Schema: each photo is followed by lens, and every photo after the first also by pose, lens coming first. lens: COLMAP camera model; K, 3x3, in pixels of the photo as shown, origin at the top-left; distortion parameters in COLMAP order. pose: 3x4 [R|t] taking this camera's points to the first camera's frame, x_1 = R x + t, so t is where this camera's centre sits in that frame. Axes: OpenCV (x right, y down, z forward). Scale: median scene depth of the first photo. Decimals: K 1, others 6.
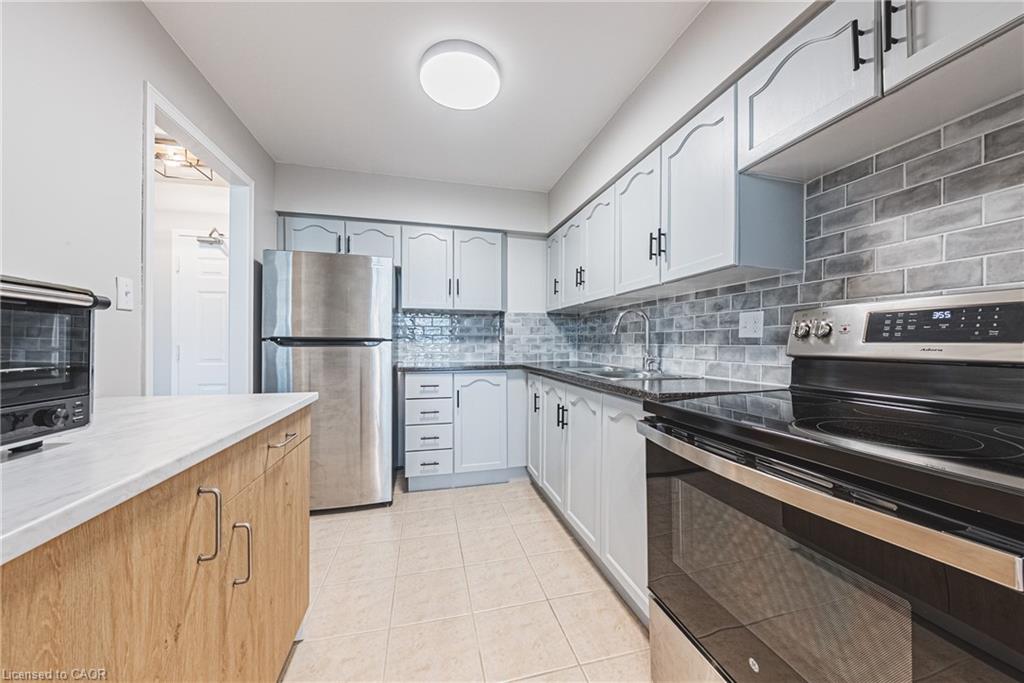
lens RADIAL K [[360.2, 0, 512.6], [0, 360.2, 343.6], [0, 0, 1]] dist [-0.000274, 0.000020]
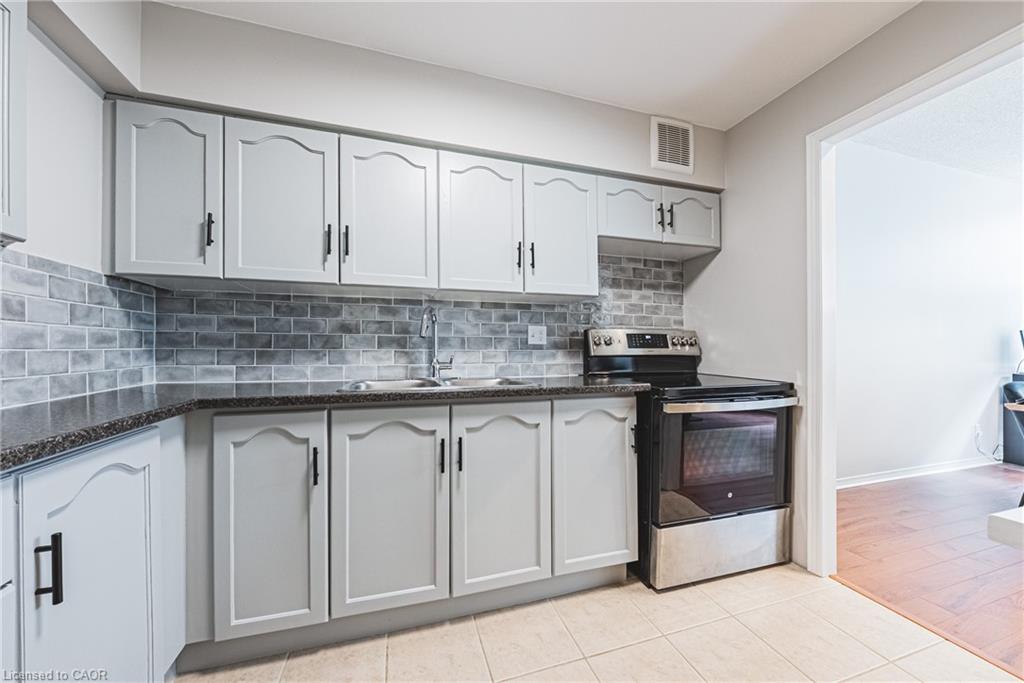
lens RADIAL K [[352.4, 0, 509.7], [0, 352.4, 349.0], [0, 0, 1]] dist [-0.000438, 0.000041]
pose [[-0.040219, 0.003042, 0.999186, -0.553481], [0.001955, 0.999994, -0.002966, 0.004083], [-0.999189, 0.001834, -0.040225, 0.944117]]
